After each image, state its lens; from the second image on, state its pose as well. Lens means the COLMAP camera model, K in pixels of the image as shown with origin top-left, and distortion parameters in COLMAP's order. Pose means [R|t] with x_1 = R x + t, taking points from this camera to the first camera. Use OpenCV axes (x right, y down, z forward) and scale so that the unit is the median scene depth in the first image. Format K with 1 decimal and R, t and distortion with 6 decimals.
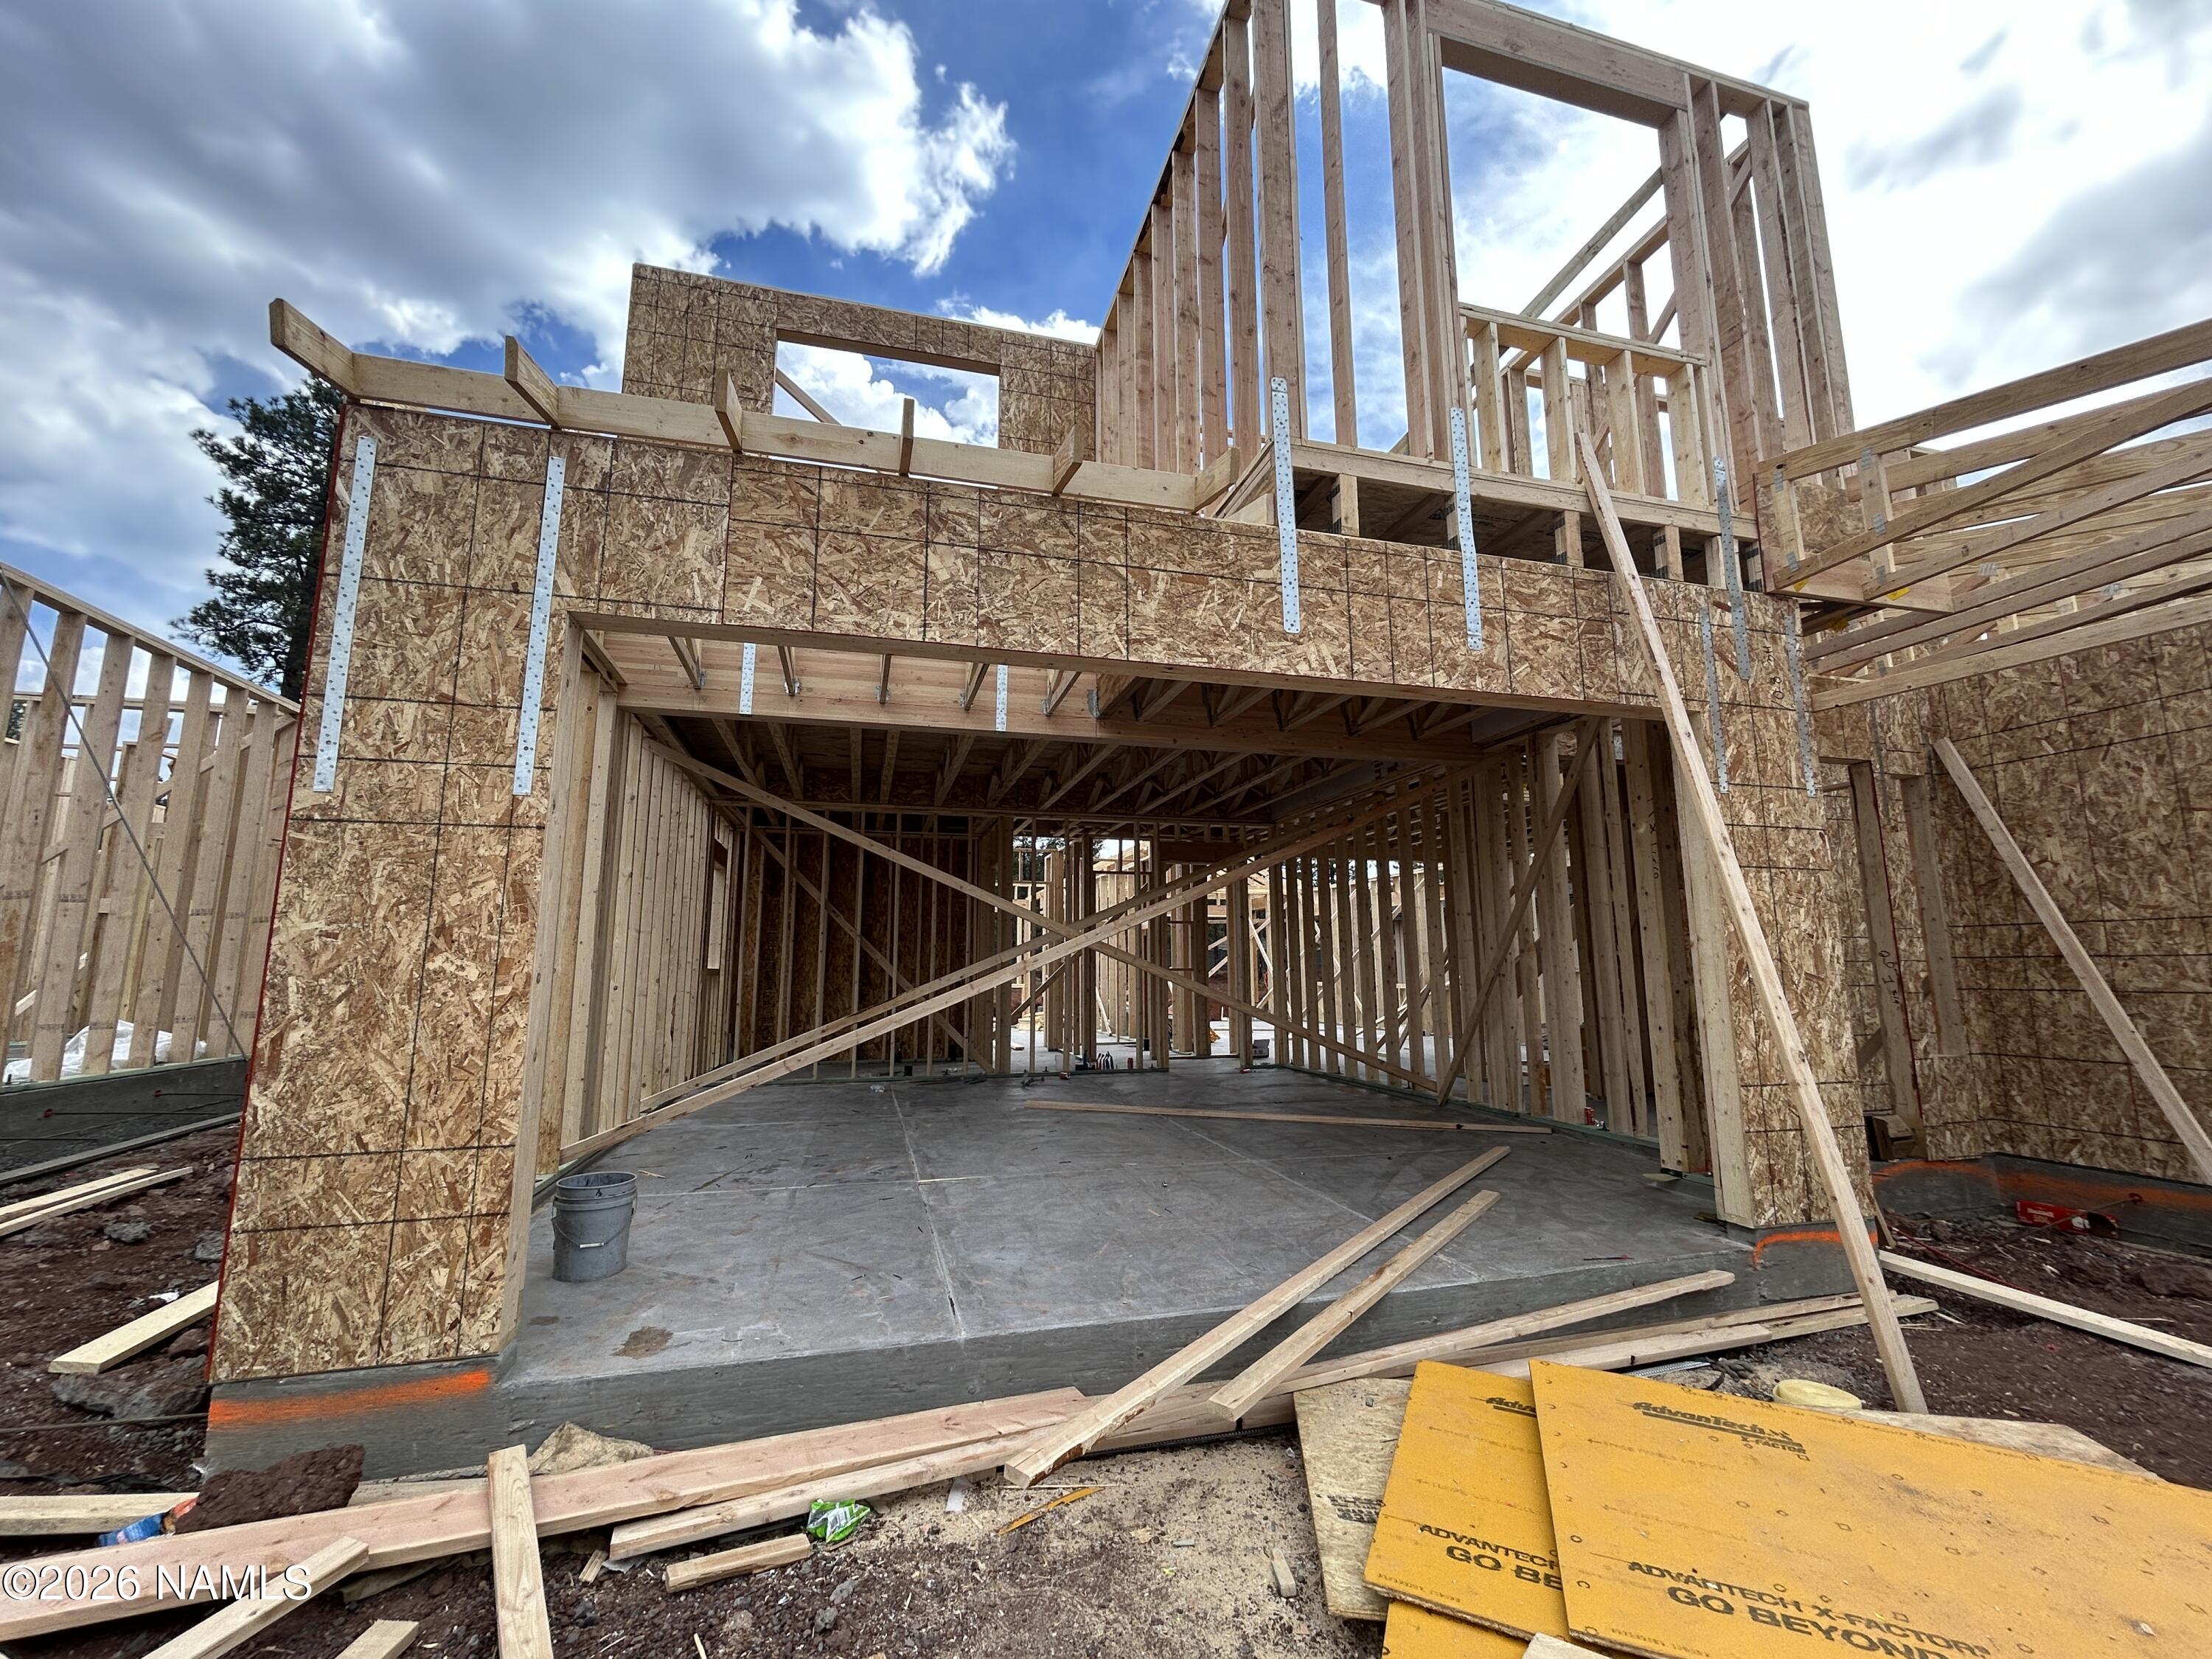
lens RADIAL K [[901.3, 0, 1100.6], [0, 901.3, 832.5], [0, 0, 1]] dist [-0.007703, 0.004440]
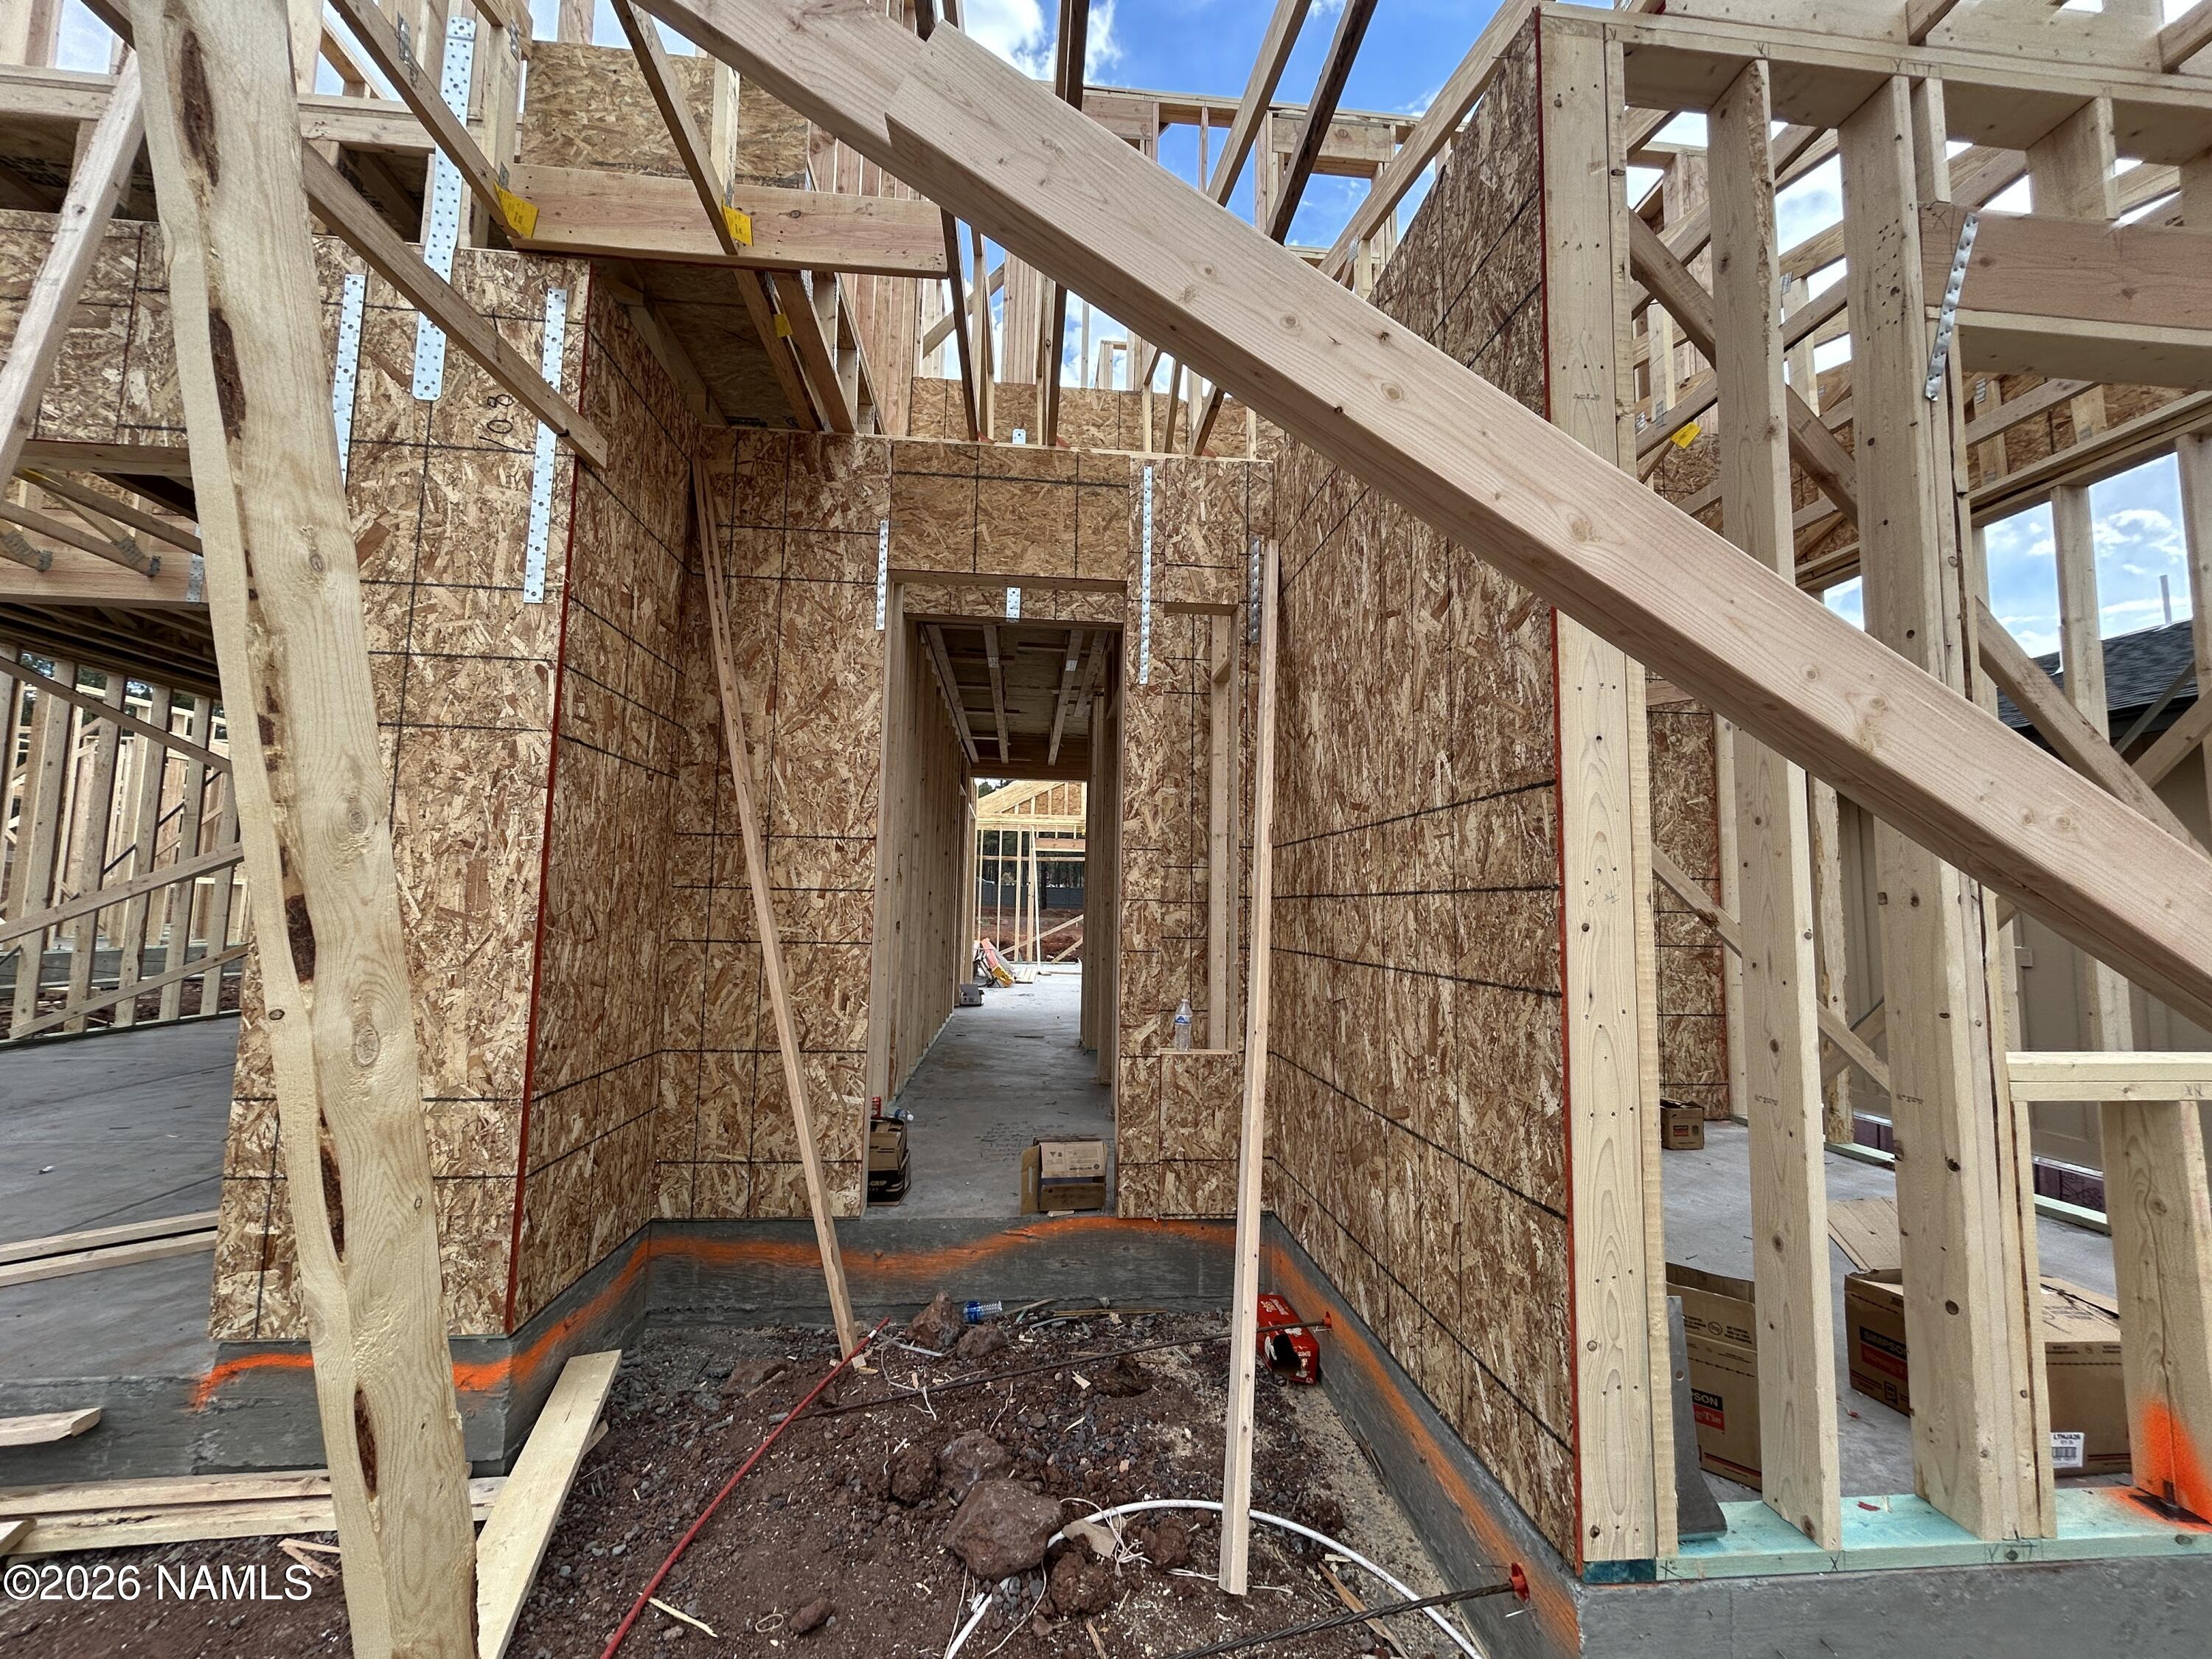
lens RADIAL K [[892.6, 0, 1106.0], [0, 892.6, 829.5], [0, 0, 1]] dist [-0.001574, -0.000266]
pose [[0.985516, 0.005606, -0.169491, 1.388595], [0.004901, 0.998094, 0.061514, 0.078907], [0.169513, -0.061453, 0.983610, 0.553261]]
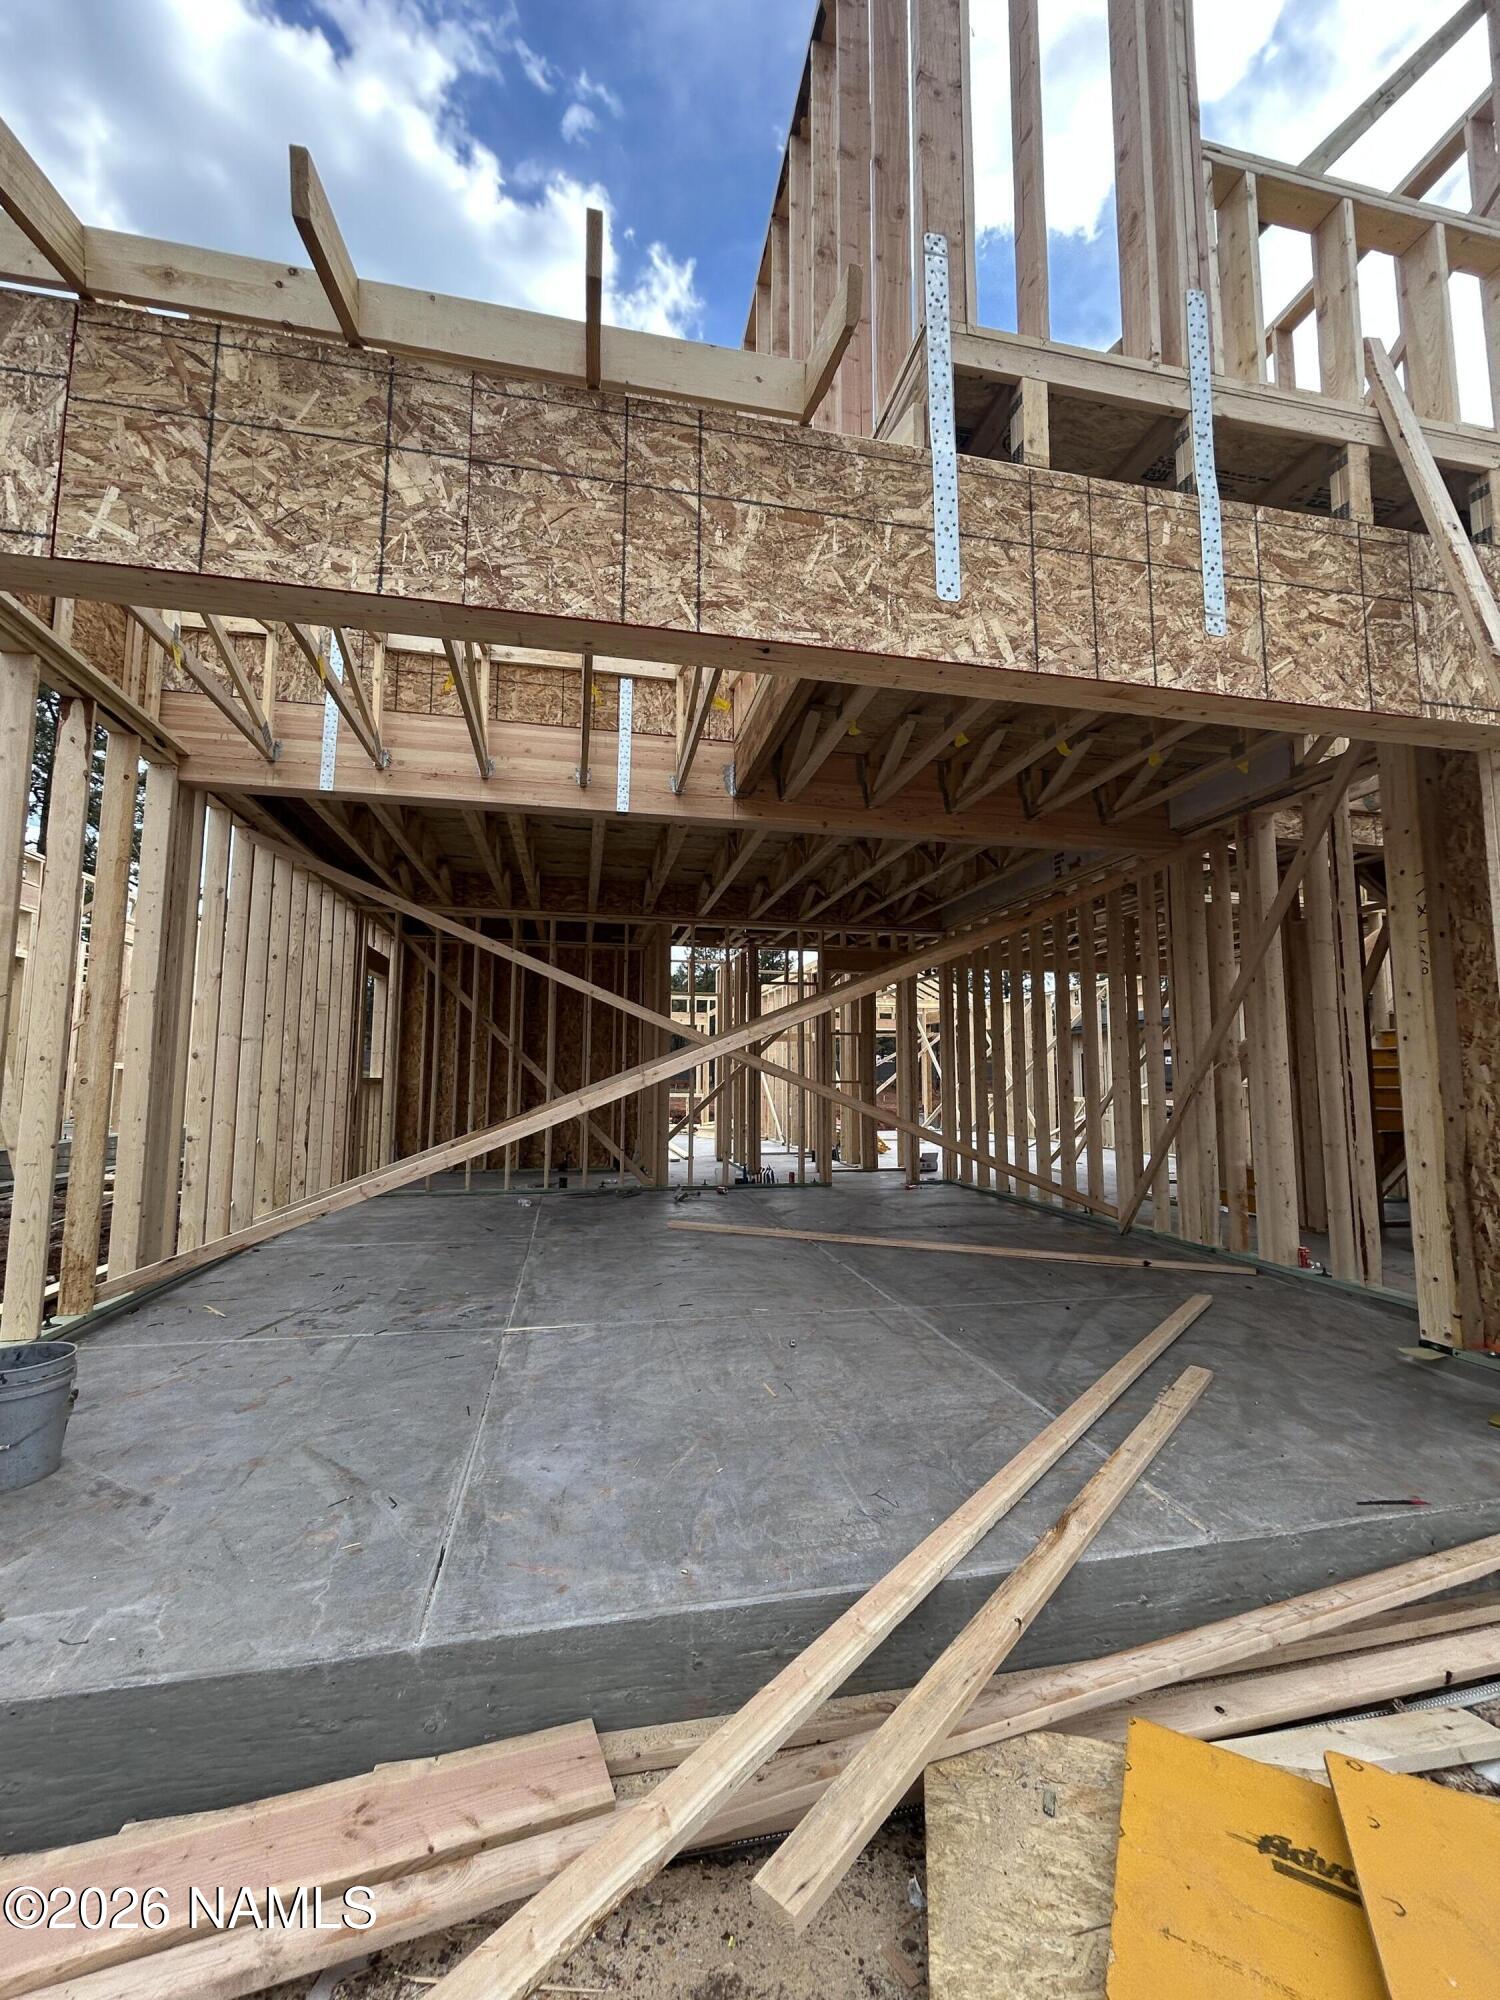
lens RADIAL K [[814.9, 0, 750.0], [0, 814.9, 1000.0], [0, 0, 1]] dist [-0.007703, 0.004440]
pose [[0.998556, 0.001934, -0.053686, 0.091812], [0.000993, 0.998516, 0.054442, 0.044733], [0.053711, -0.054417, 0.997073, 0.343747]]
